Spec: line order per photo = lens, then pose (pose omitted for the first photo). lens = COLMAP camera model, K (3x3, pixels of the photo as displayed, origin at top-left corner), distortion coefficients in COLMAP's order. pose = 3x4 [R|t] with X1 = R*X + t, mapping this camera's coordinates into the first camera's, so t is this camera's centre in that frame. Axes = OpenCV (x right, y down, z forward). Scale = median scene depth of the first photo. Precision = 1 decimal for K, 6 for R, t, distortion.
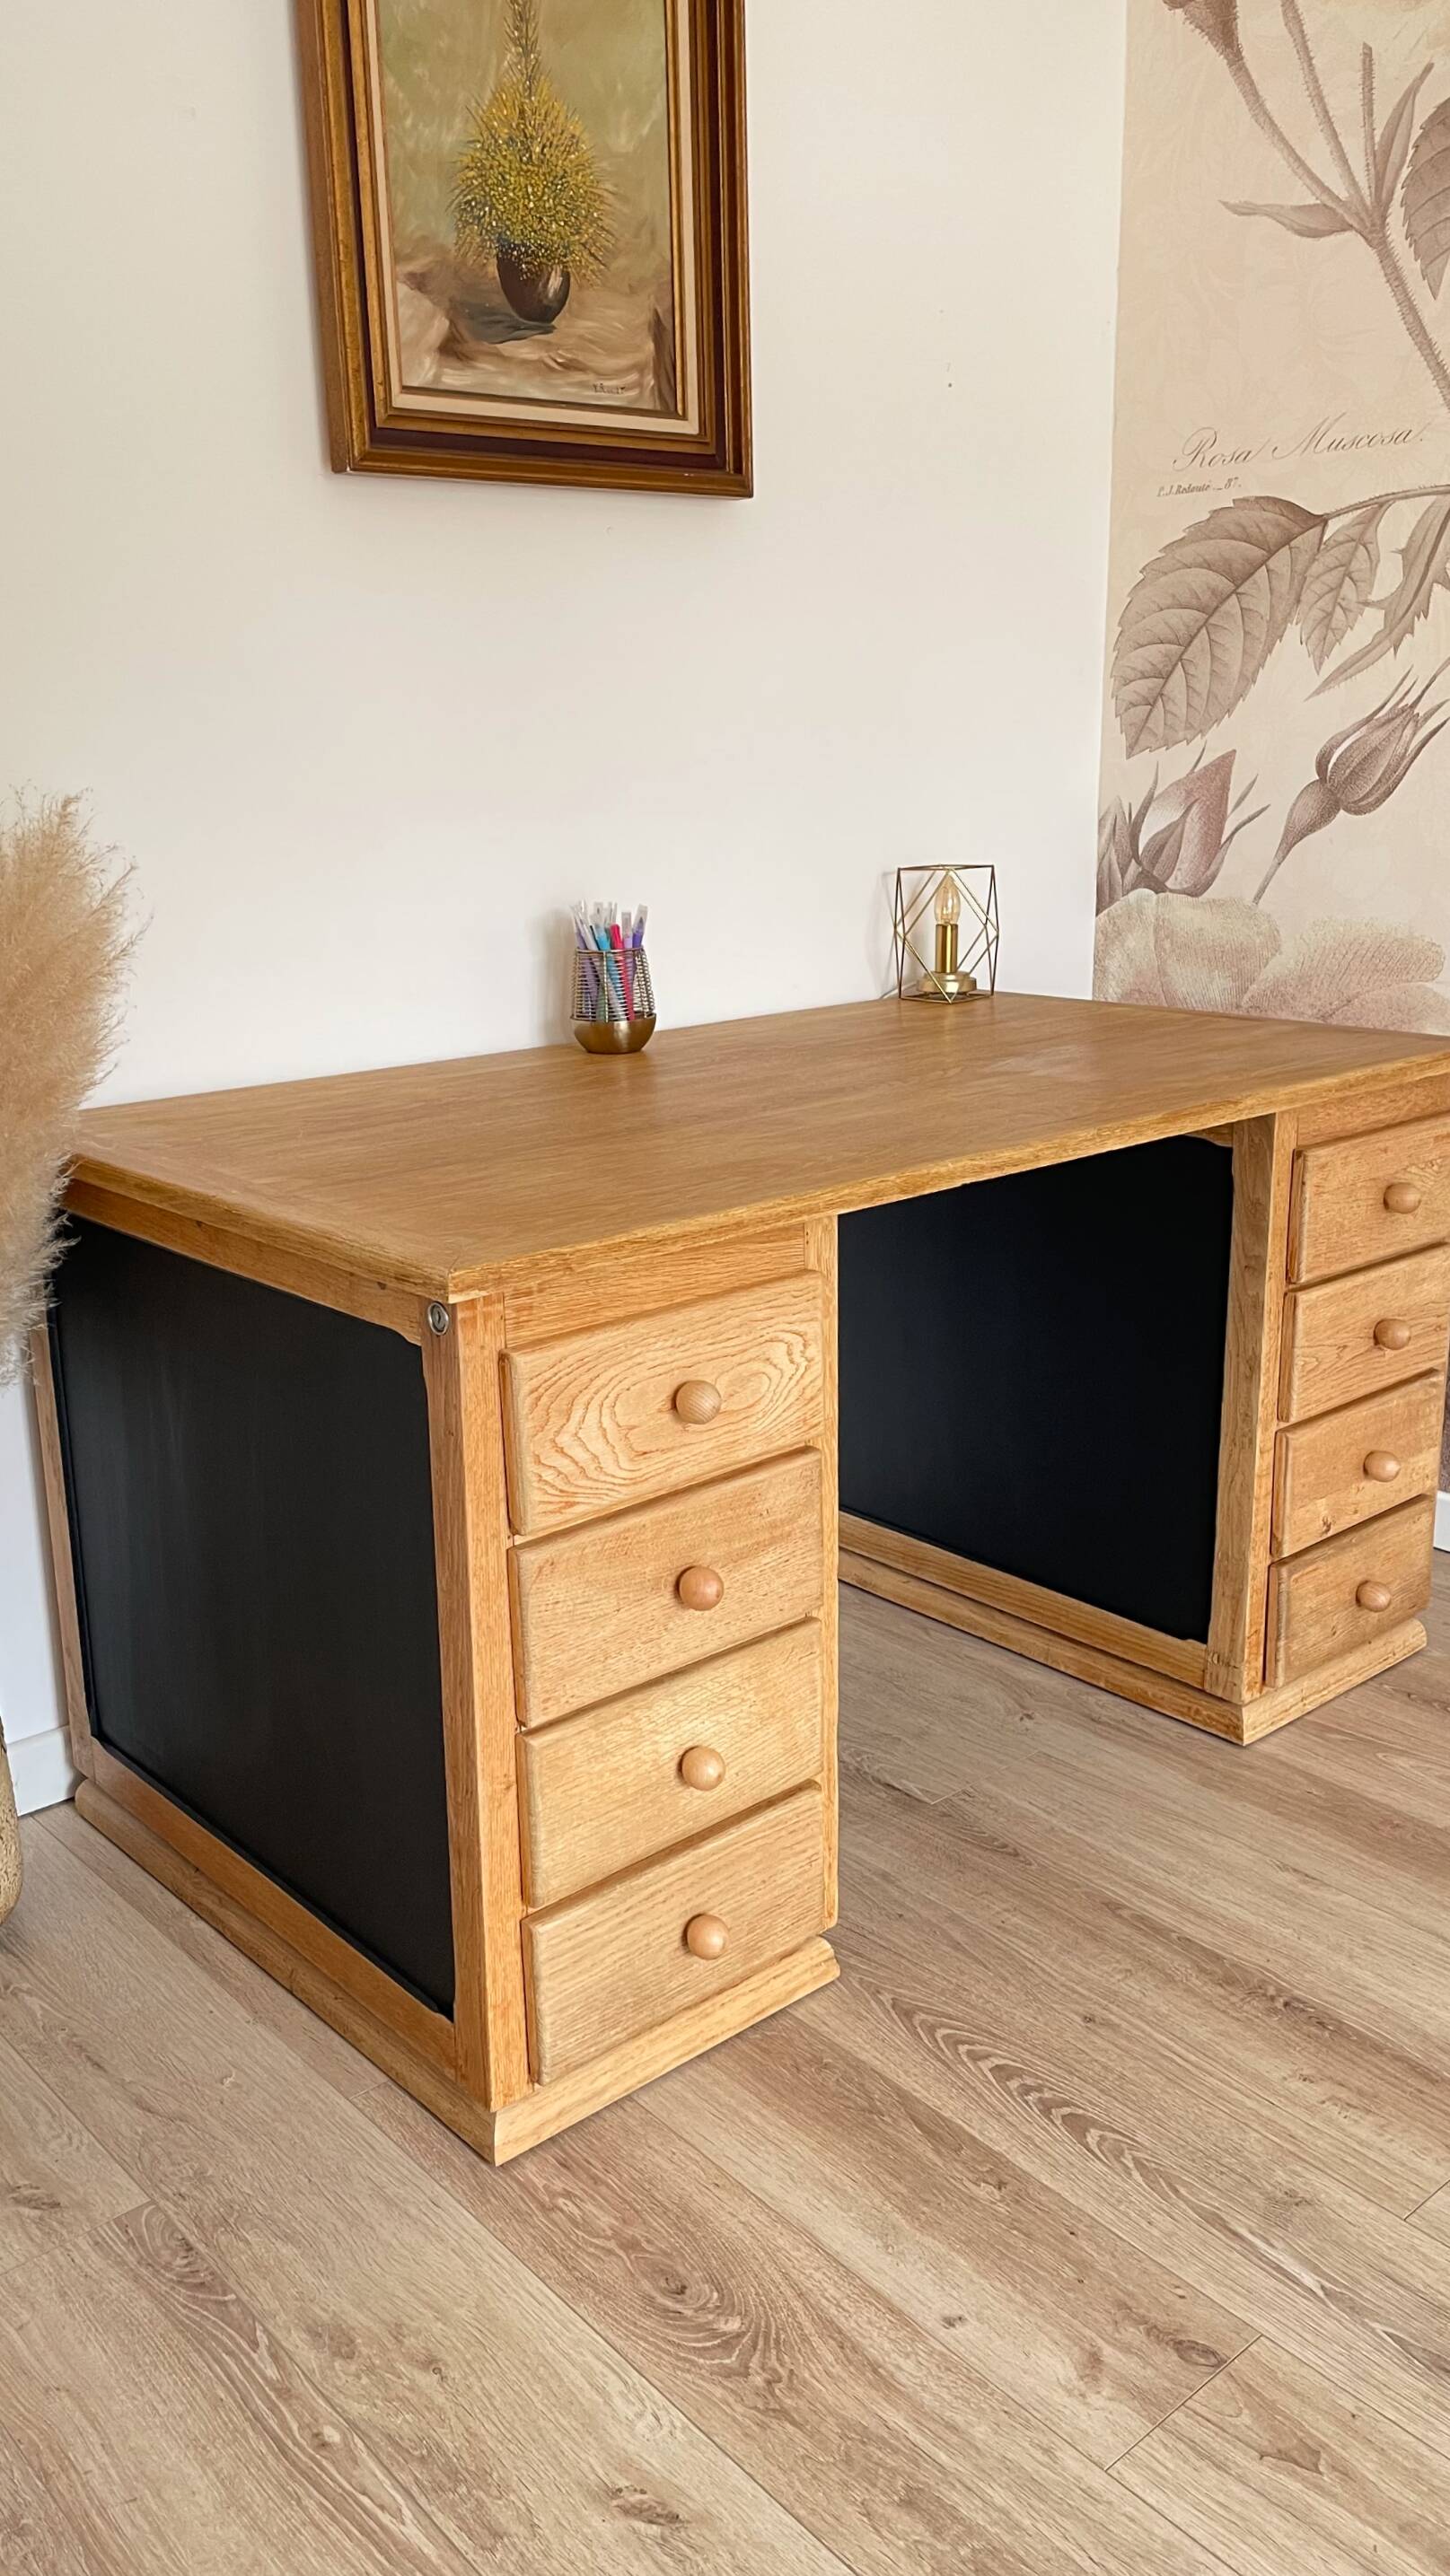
lens RADIAL K [[2030.3, 0, 729.9], [0, 2030.3, 1290.7], [0, 0, 1]] dist [0.076833, -0.100057]
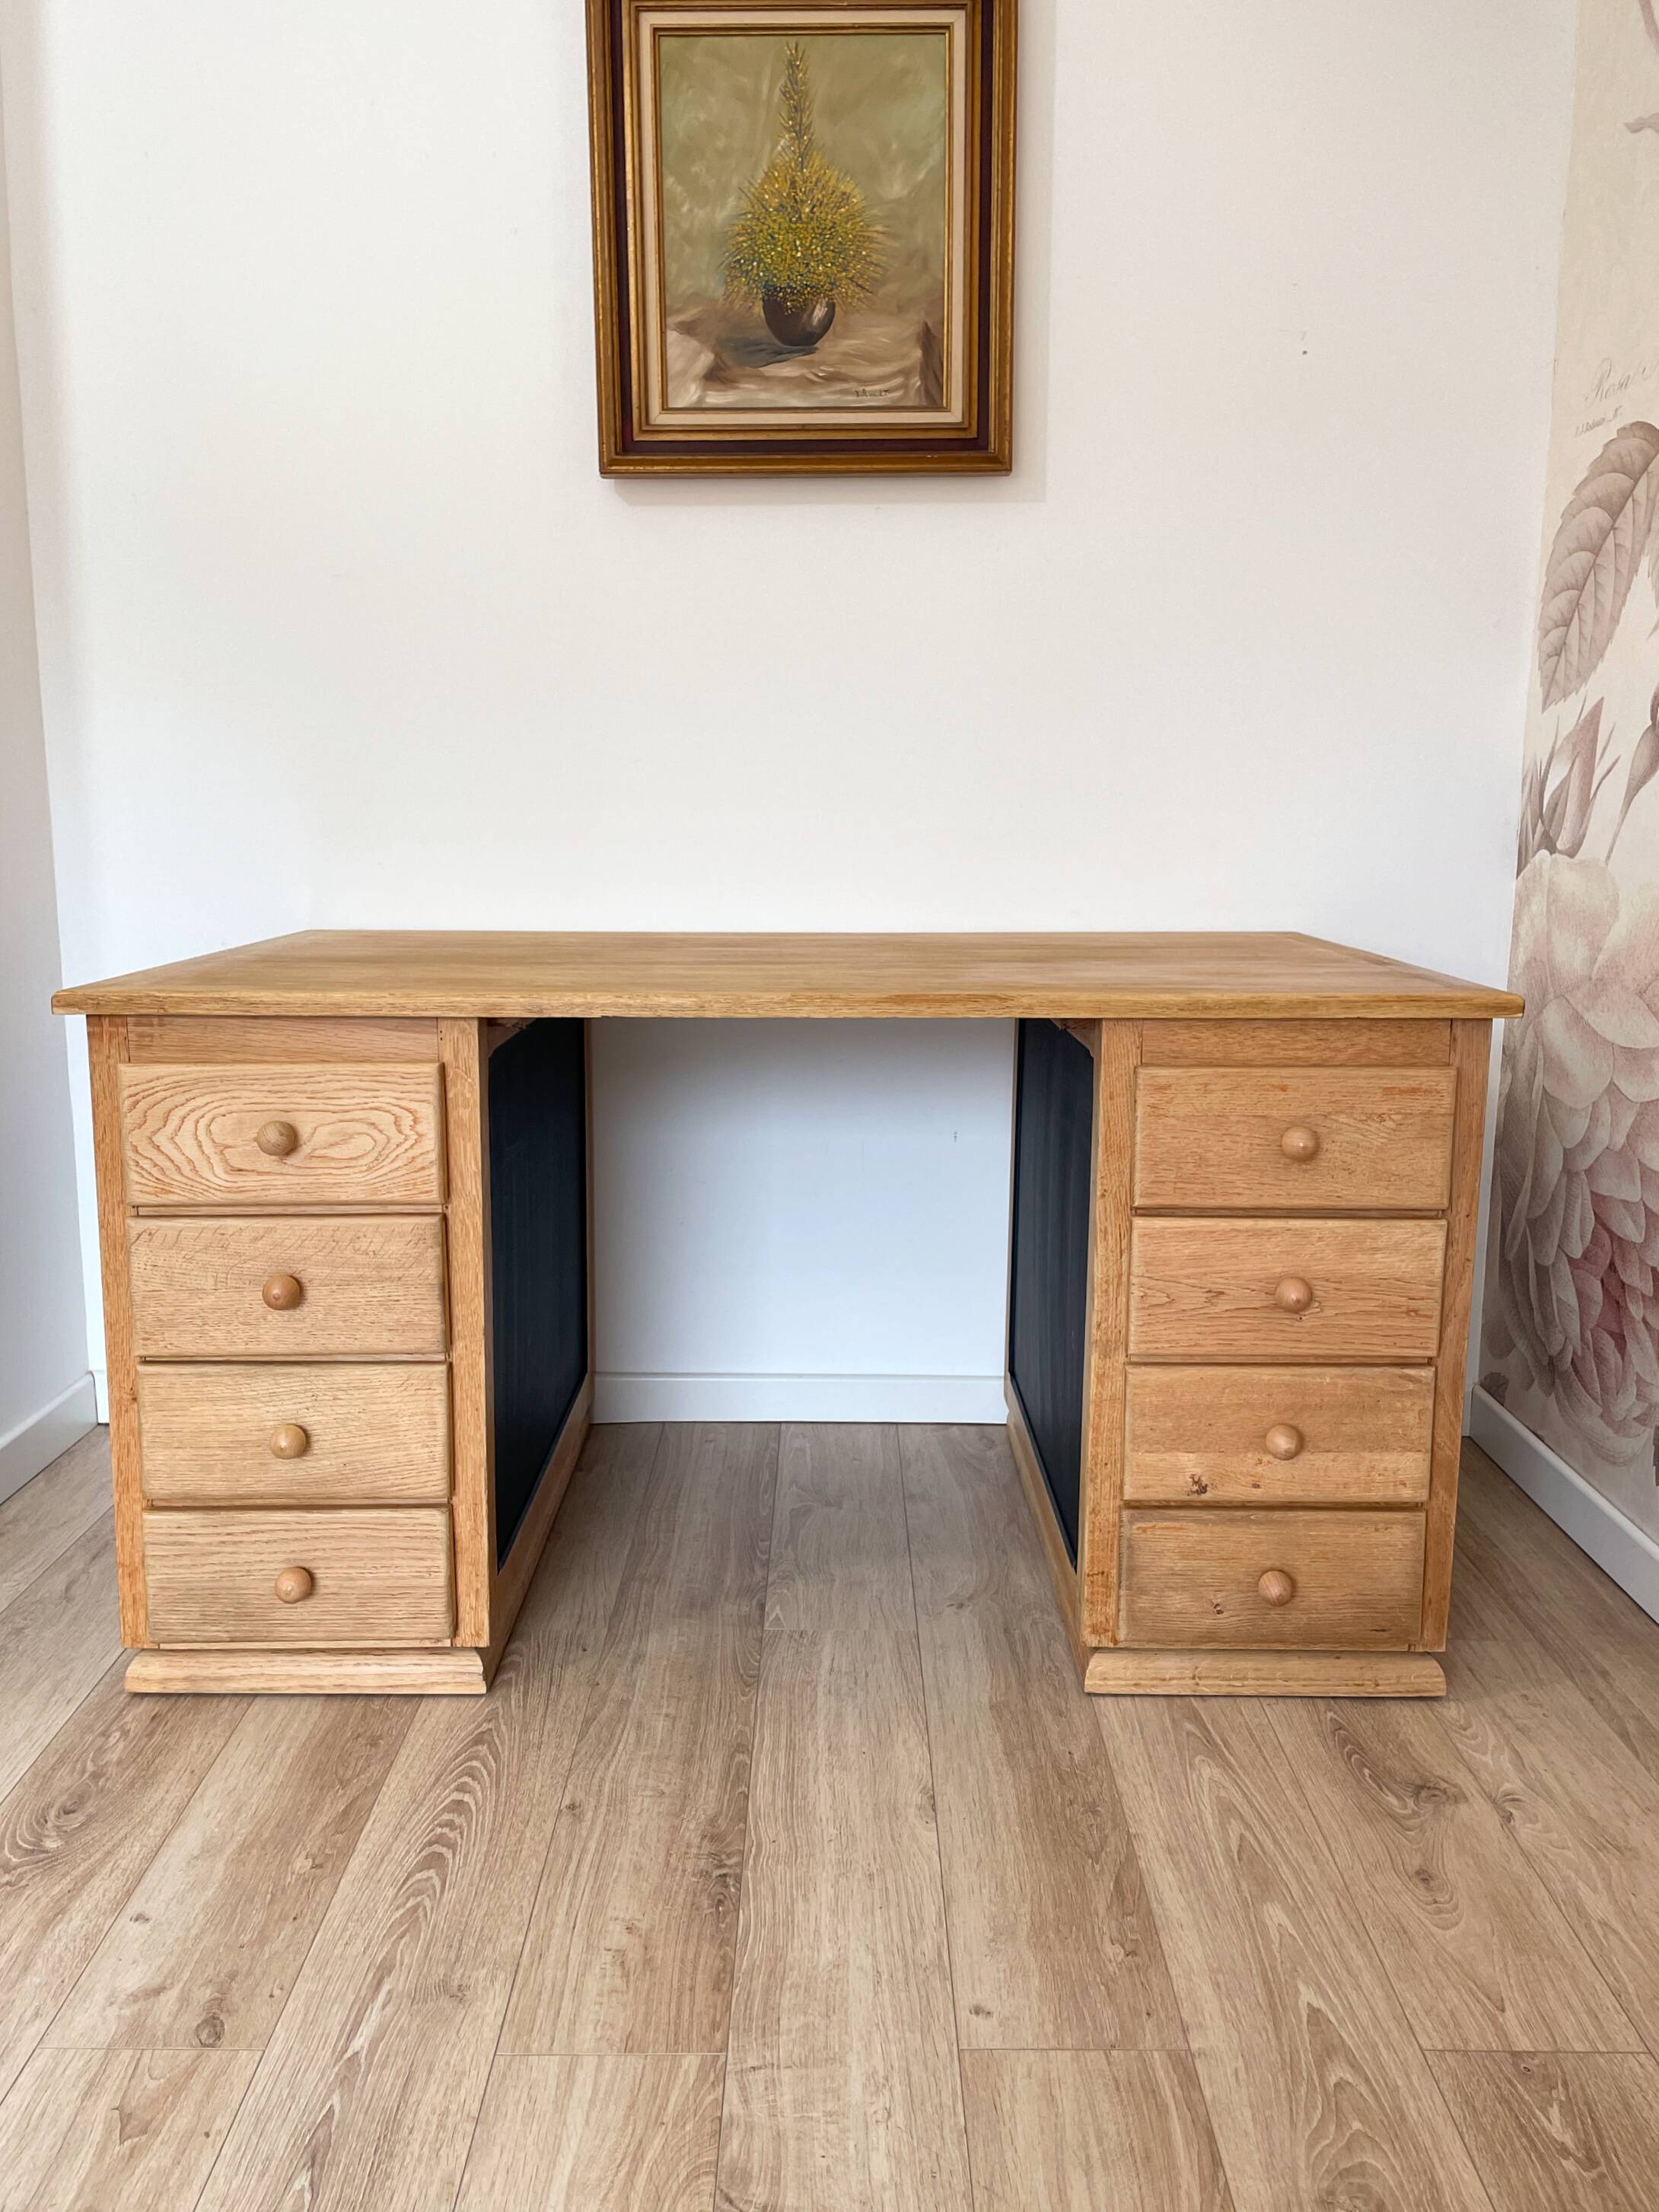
lens RADIAL K [[1718.9, 0, 832.6], [0, 1718.9, 1093.9], [0, 0, 1]] dist [0.081518, -0.105262]
pose [[0.750858, 0.132389, -0.647059, 0.660945], [-0.191544, 0.981248, -0.021507, -0.011708], [0.632078, 0.140089, 0.762136, 0.280679]]
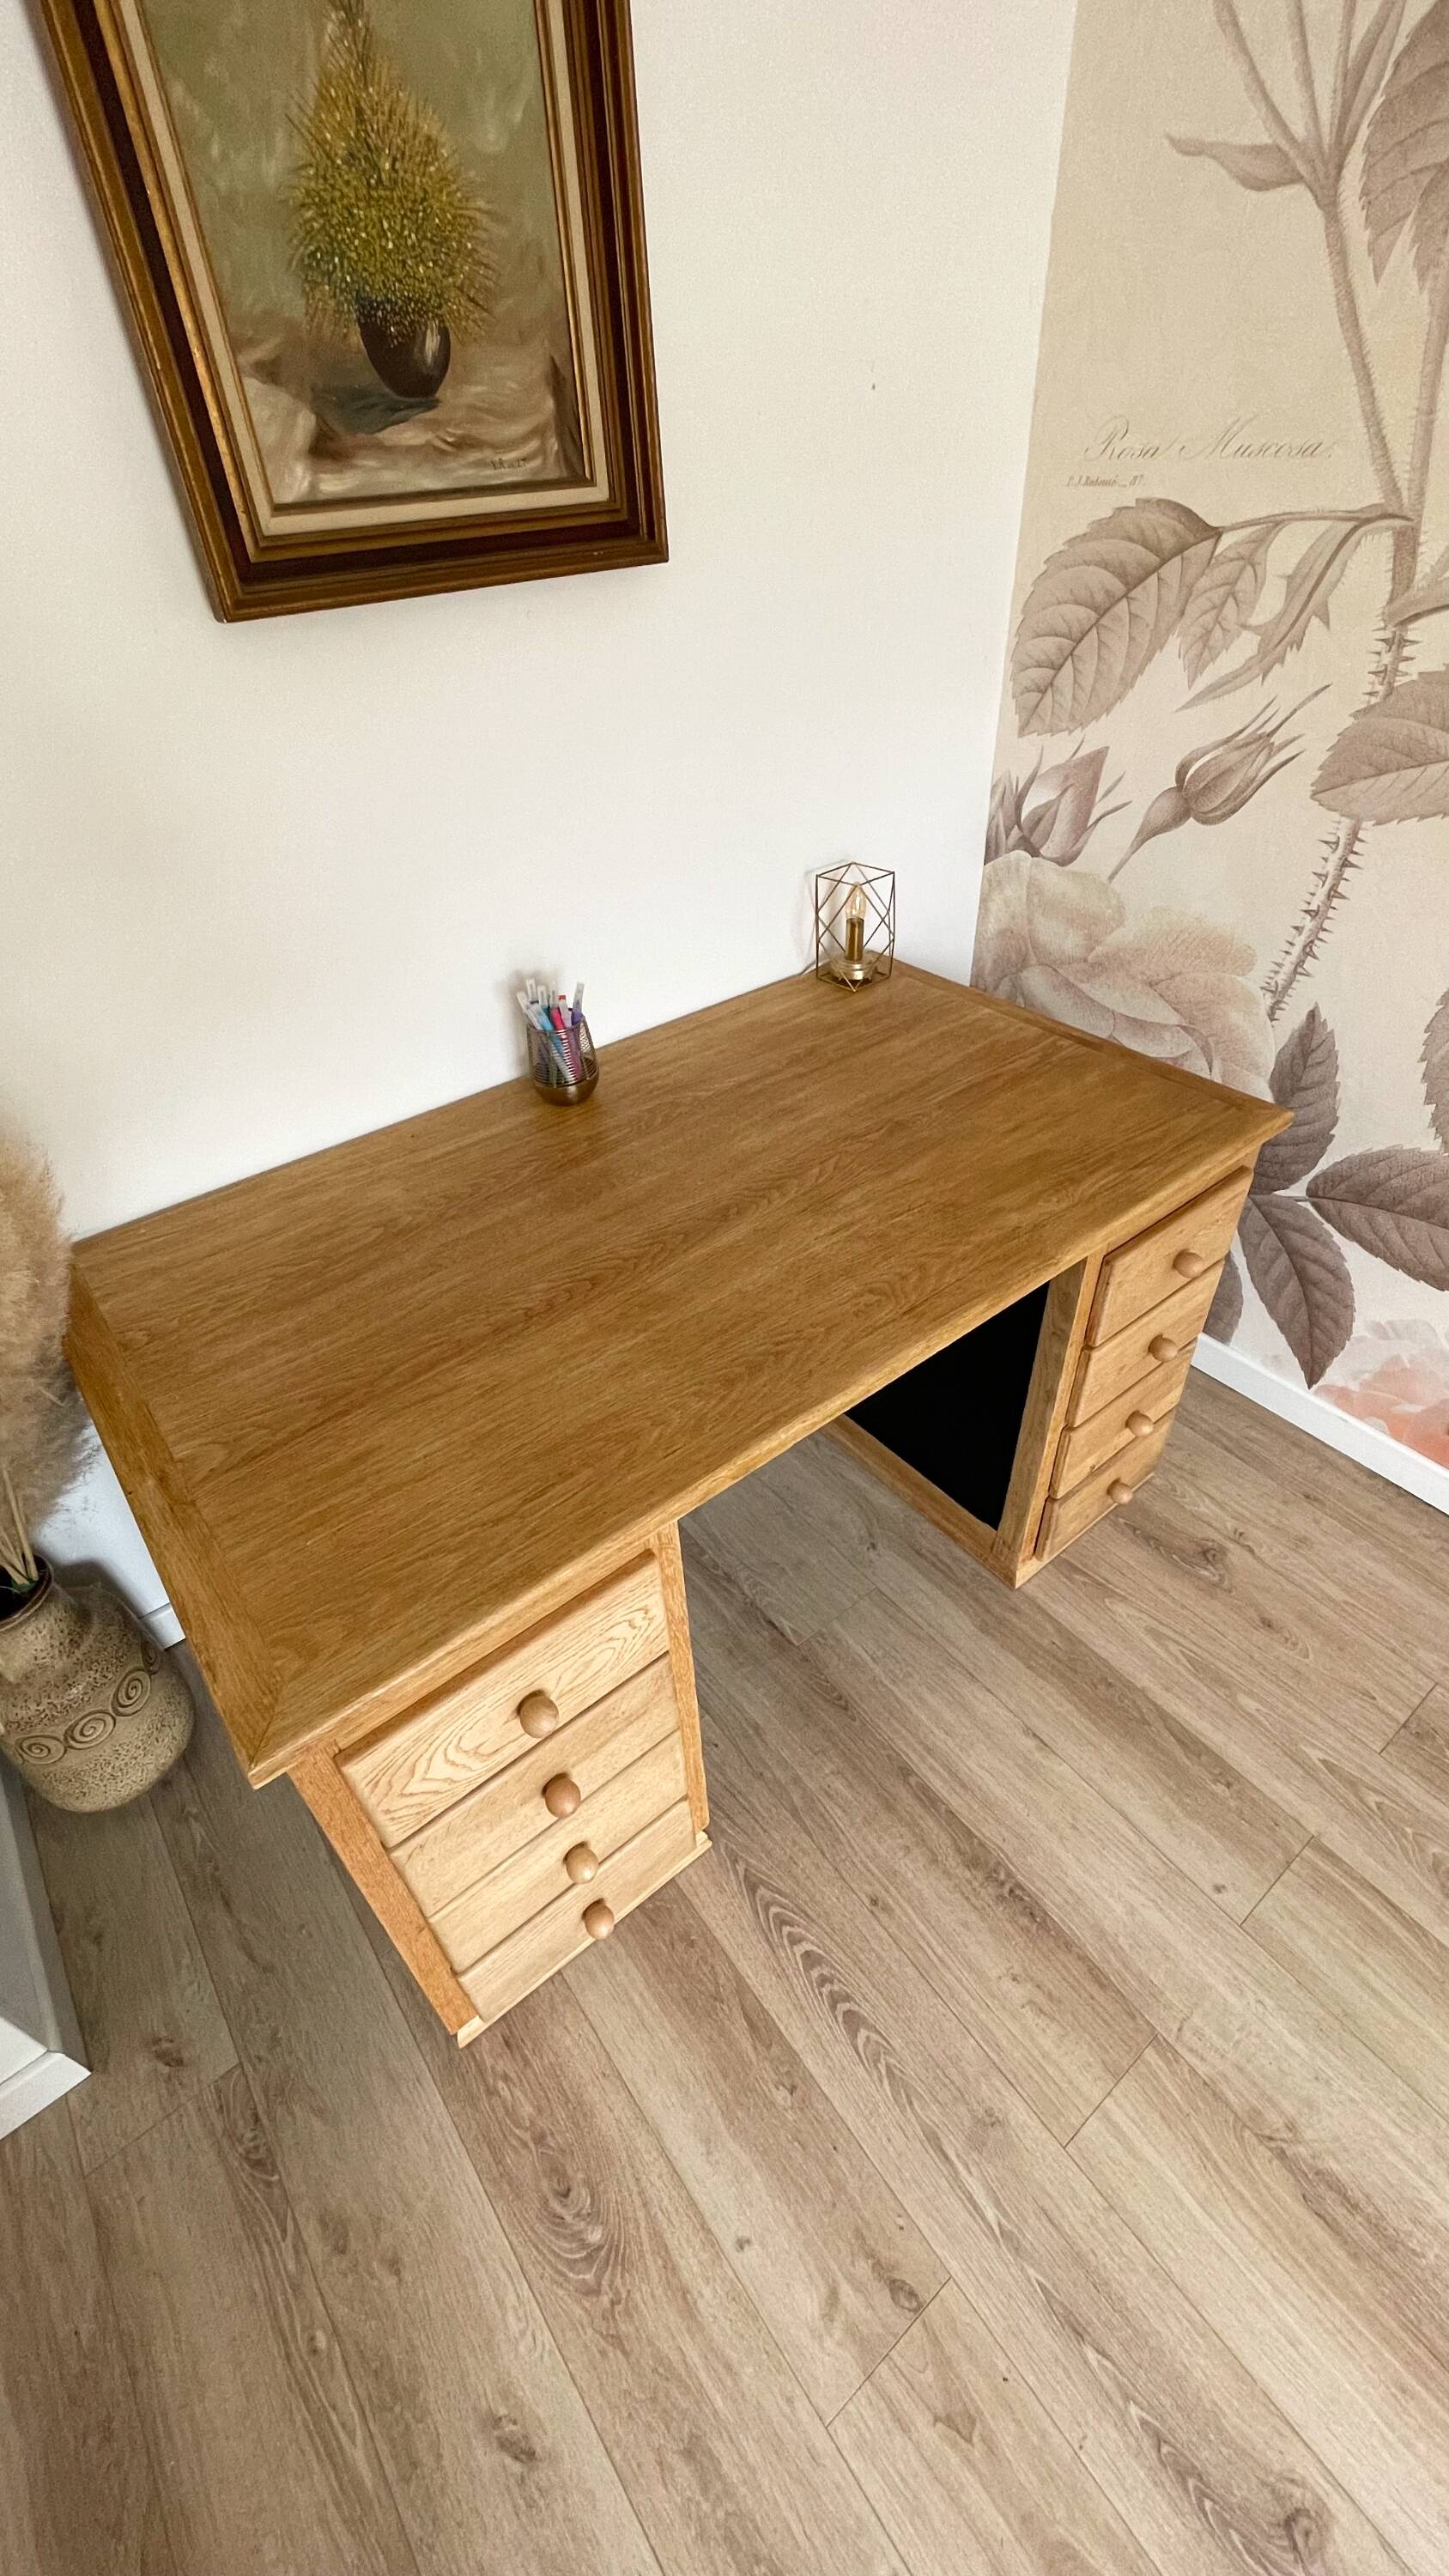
lens RADIAL K [[1042.2, 0, 725.9], [0, 1042.2, 1294.3], [0, 0, 1]] dist [-0.001979, -0.000392]
pose [[0.997957, 0.016036, -0.061838, 0.087615], [0.010631, 0.912798, 0.408273, -0.287302], [0.062992, -0.408096, 0.910763, 0.396586]]
